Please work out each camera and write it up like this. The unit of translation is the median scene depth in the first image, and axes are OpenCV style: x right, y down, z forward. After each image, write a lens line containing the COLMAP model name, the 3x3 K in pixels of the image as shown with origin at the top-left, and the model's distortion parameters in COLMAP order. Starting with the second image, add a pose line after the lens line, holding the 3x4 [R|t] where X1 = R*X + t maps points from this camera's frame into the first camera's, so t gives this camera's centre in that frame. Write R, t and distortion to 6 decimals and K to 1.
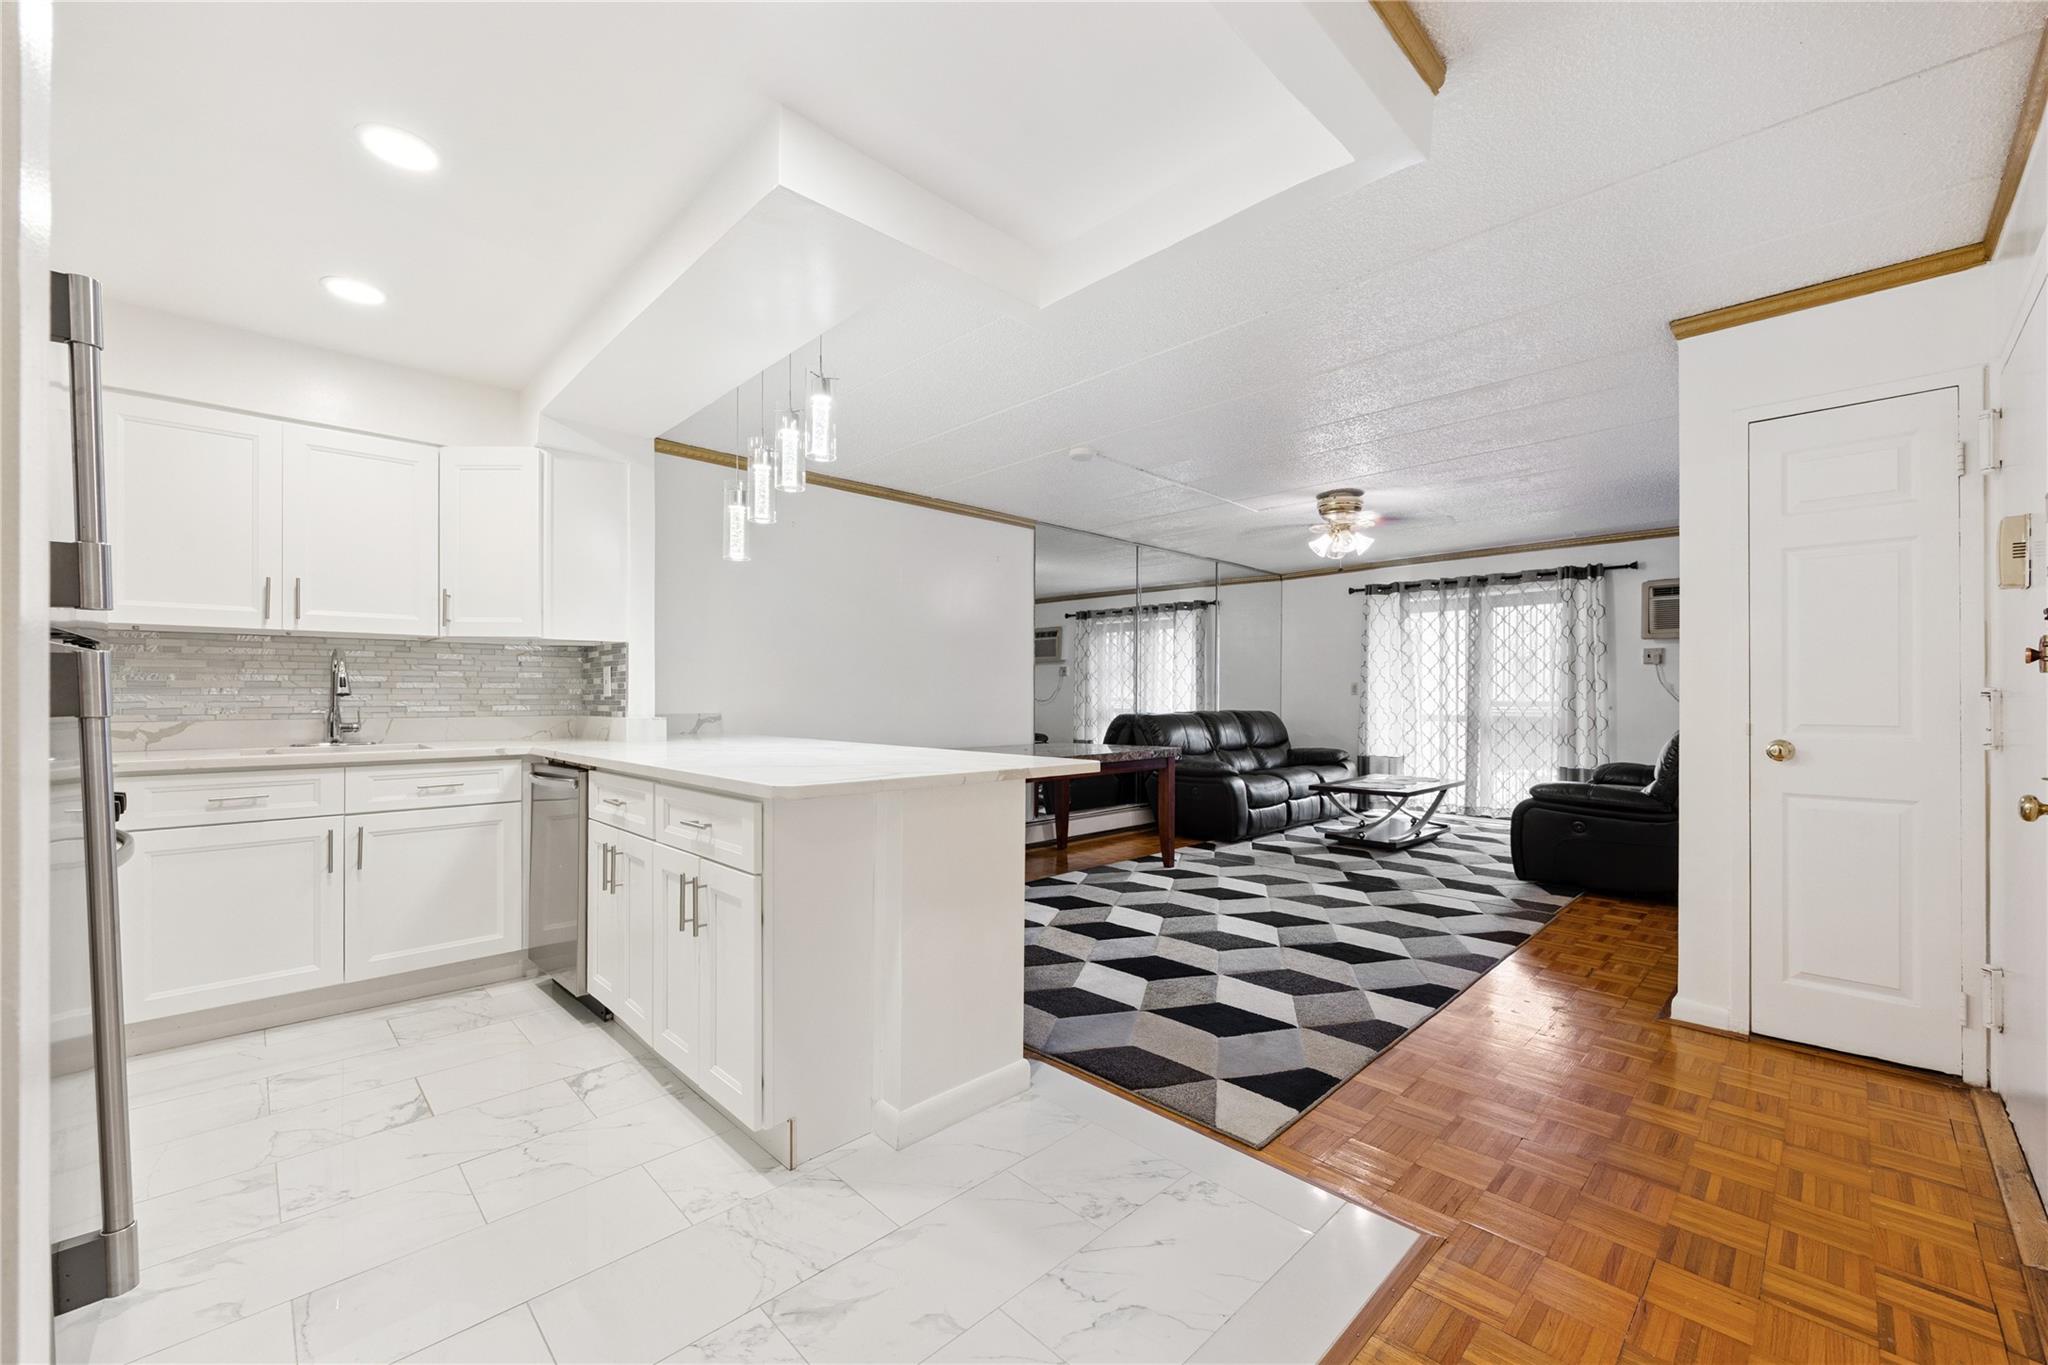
lens RADIAL K [[815.0, 0, 1036.5], [0, 815.0, 695.9], [0, 0, 1]] dist [0.002807, -0.001805]
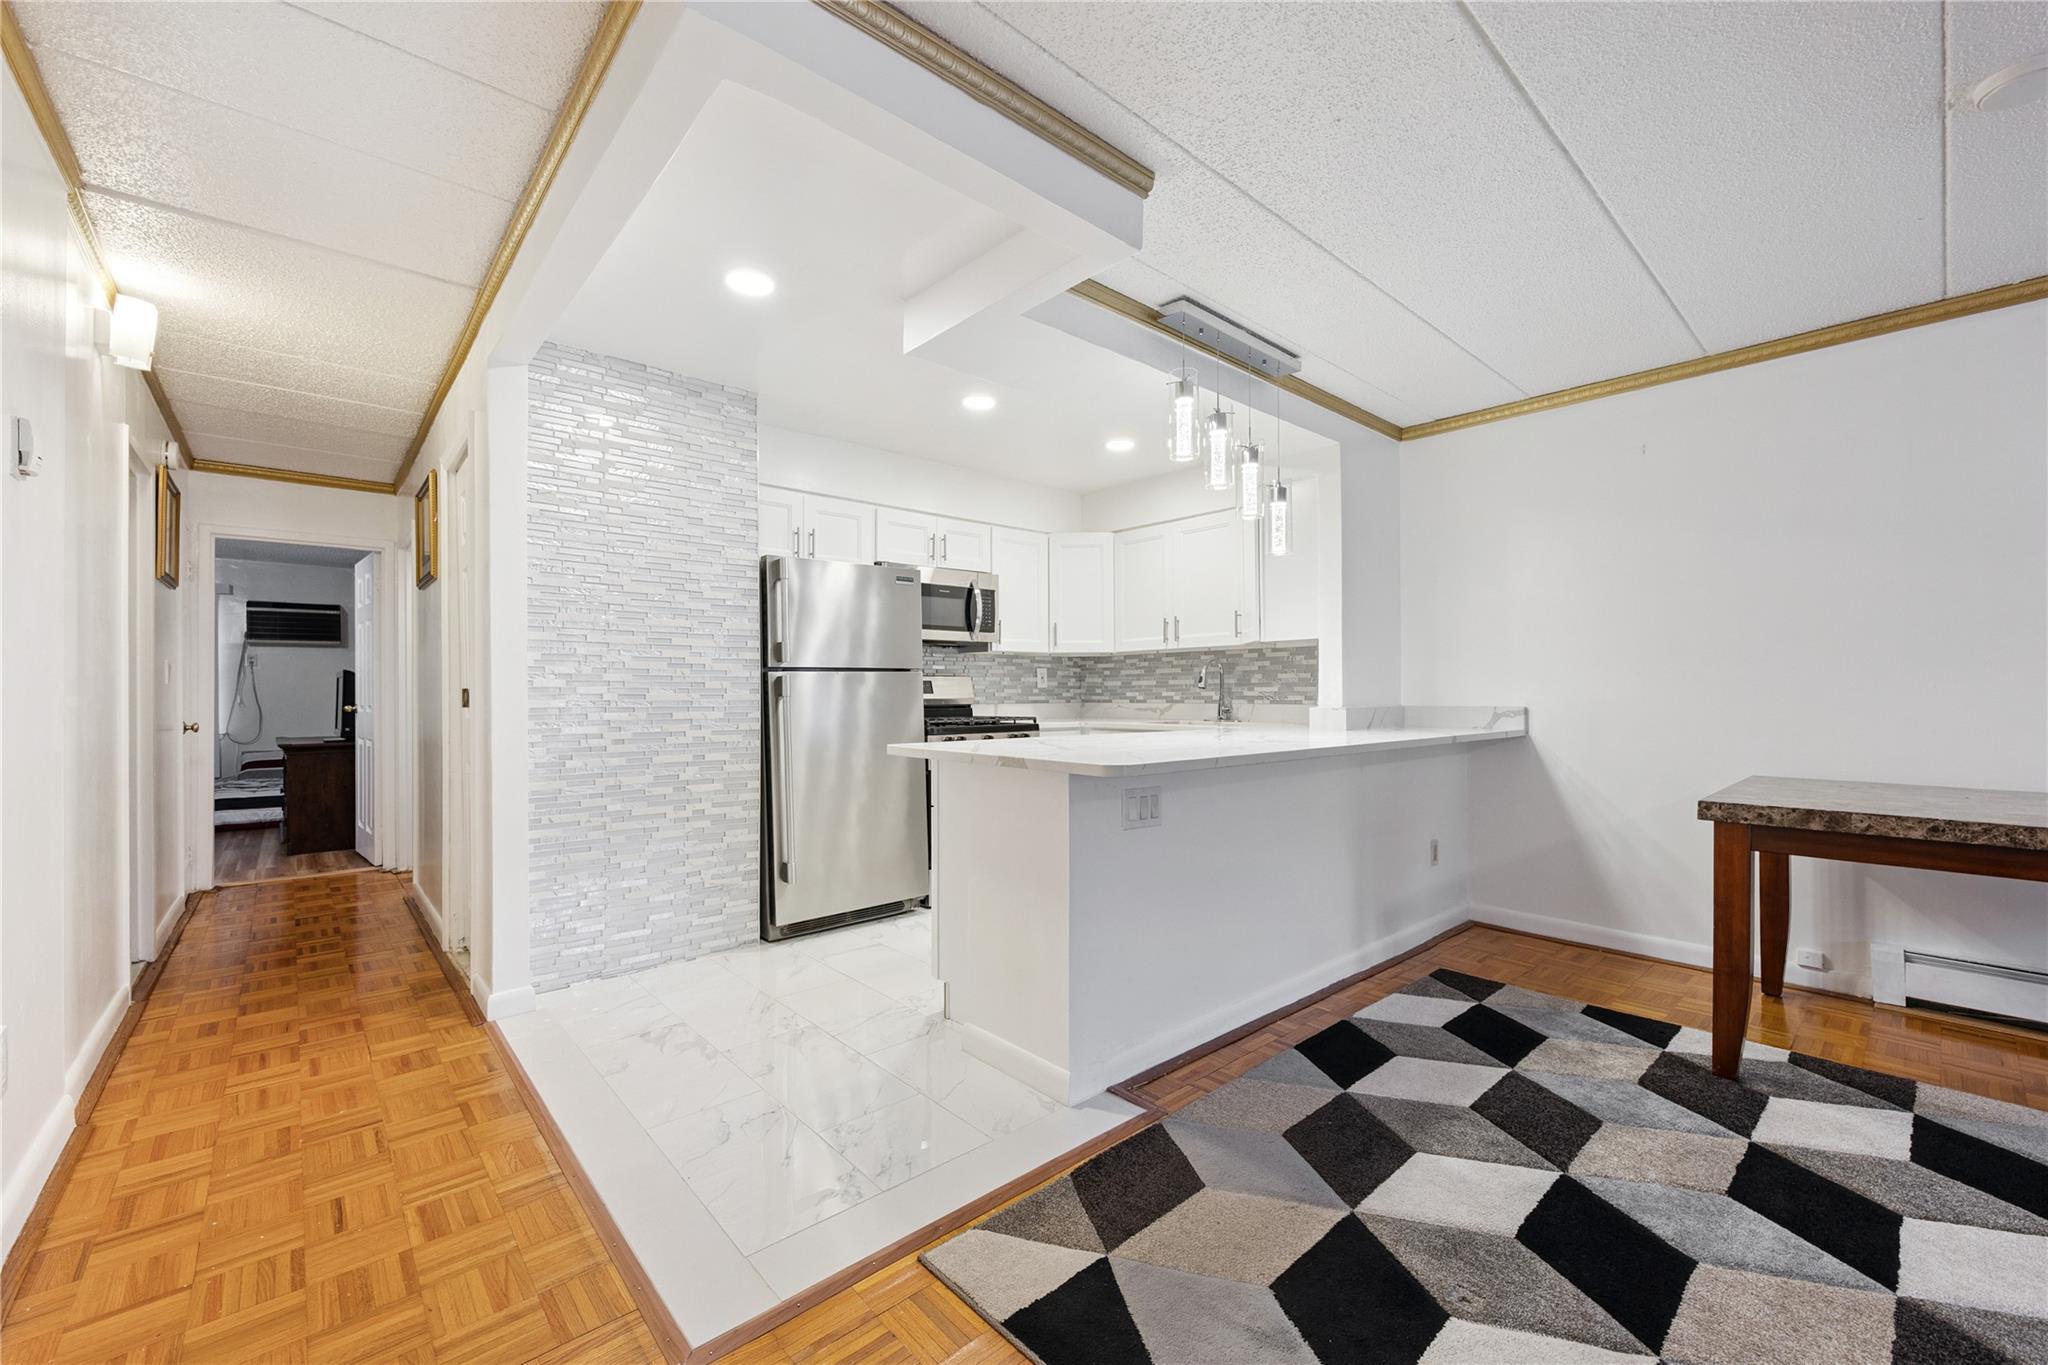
lens RADIAL K [[815.0, 0, 1028.3], [0, 815.0, 686.5], [0, 0, 1]] dist [0.002807, -0.001805]
pose [[-0.047969, -0.007652, -0.998820, 0.566380], [0.004525, 0.999959, -0.007878, 0.005331], [0.998839, -0.004898, -0.047932, 0.612799]]
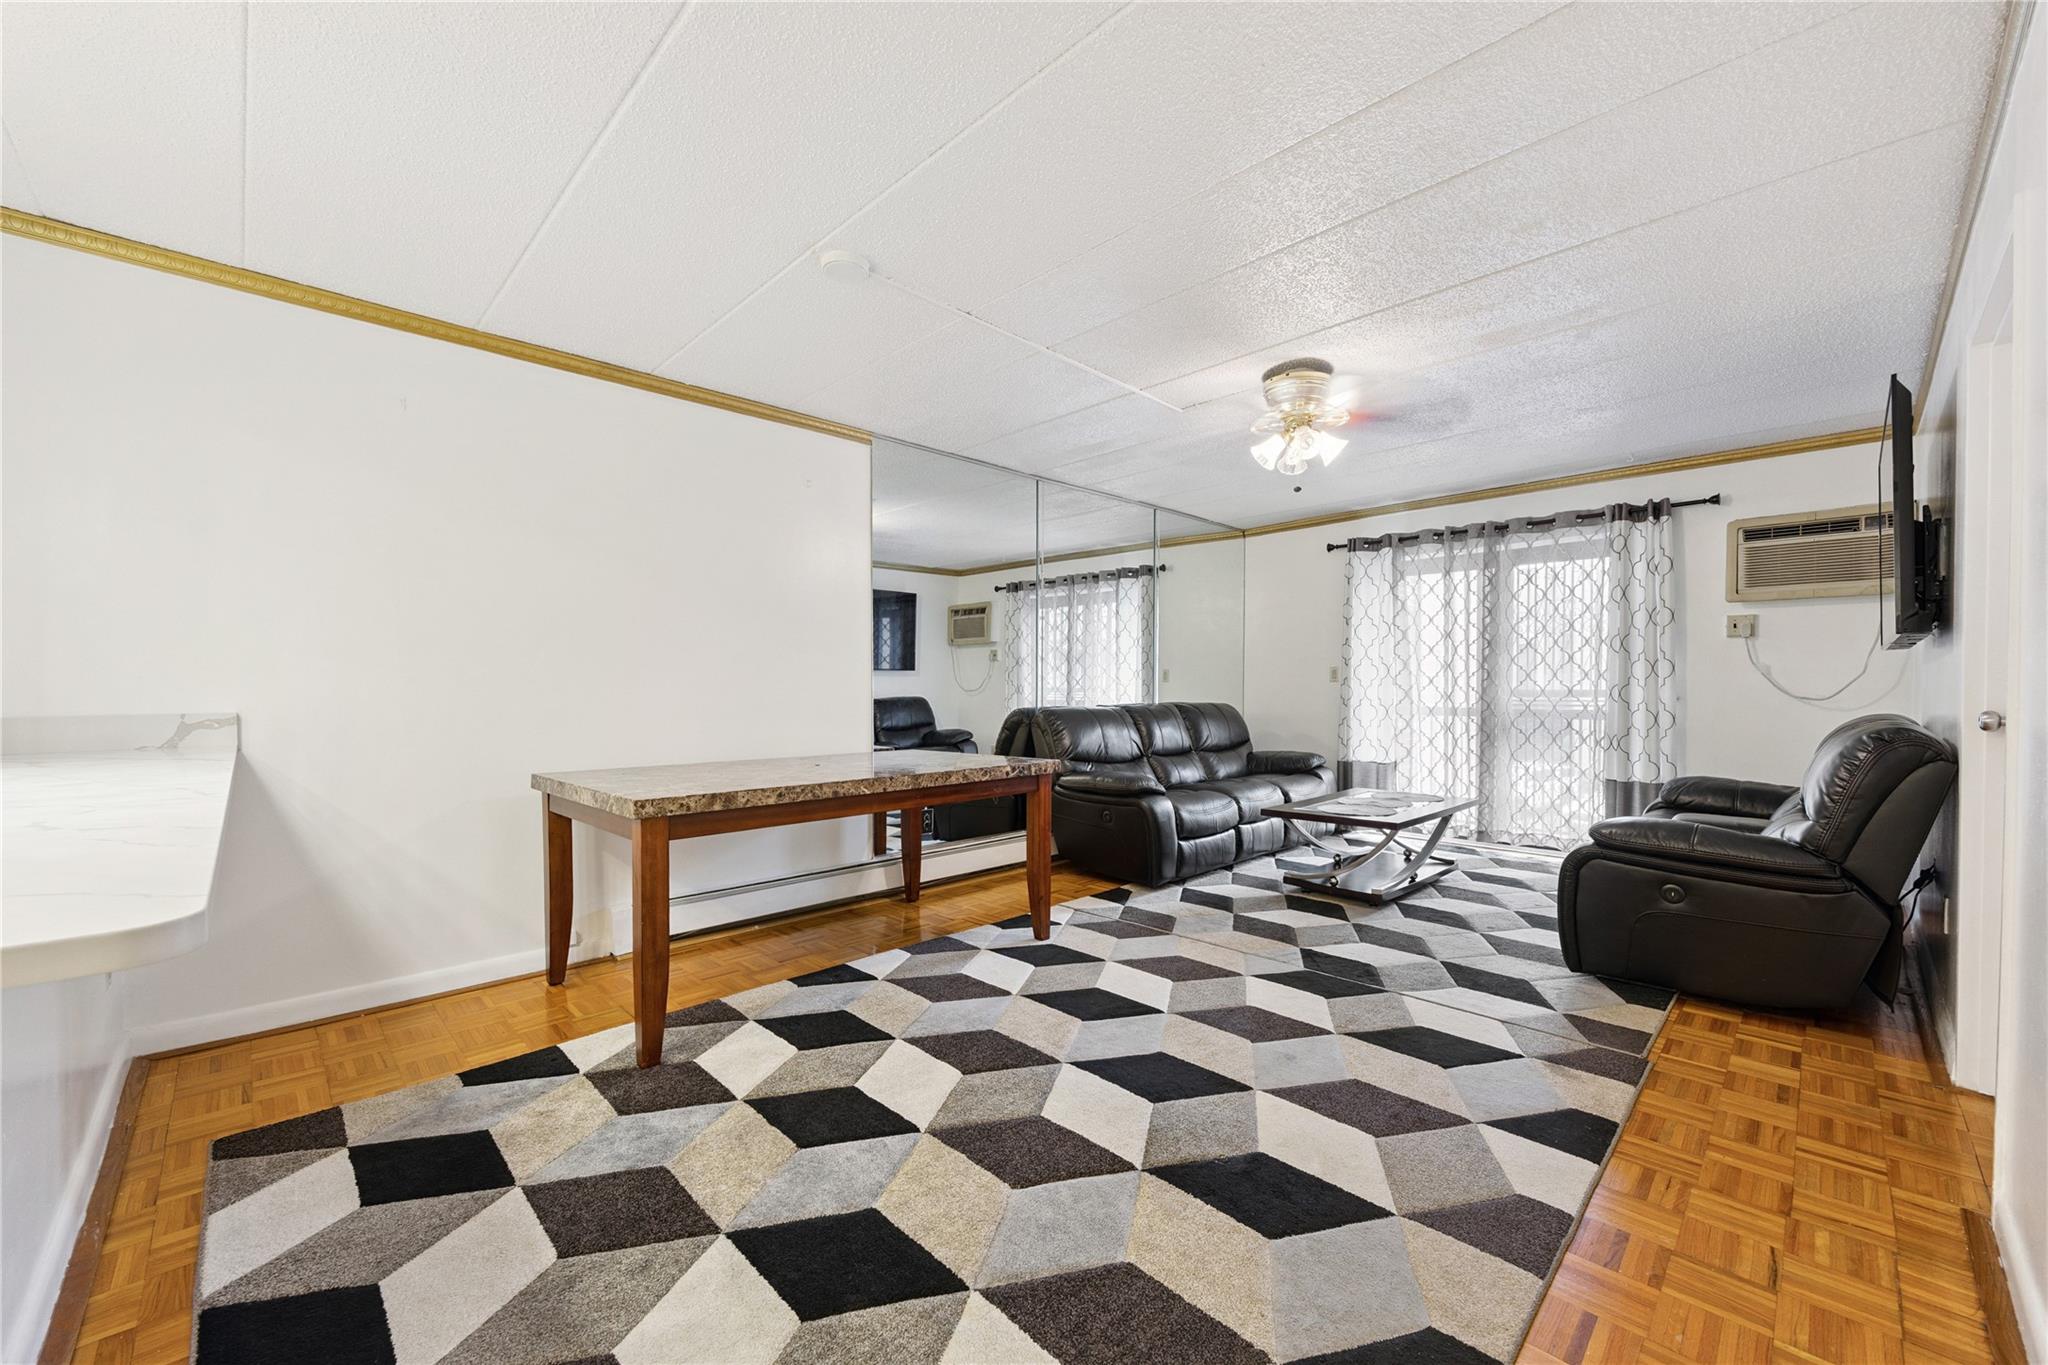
lens RADIAL K [[815.0, 0, 1047.4], [0, 815.0, 698.7], [0, 0, 1]] dist [0.002807, -0.001805]
pose [[0.999930, -0.002449, 0.011535, 0.227350], [0.002272, 0.999881, 0.015290, 0.004428], [-0.011571, -0.015263, 0.999817, 0.477528]]
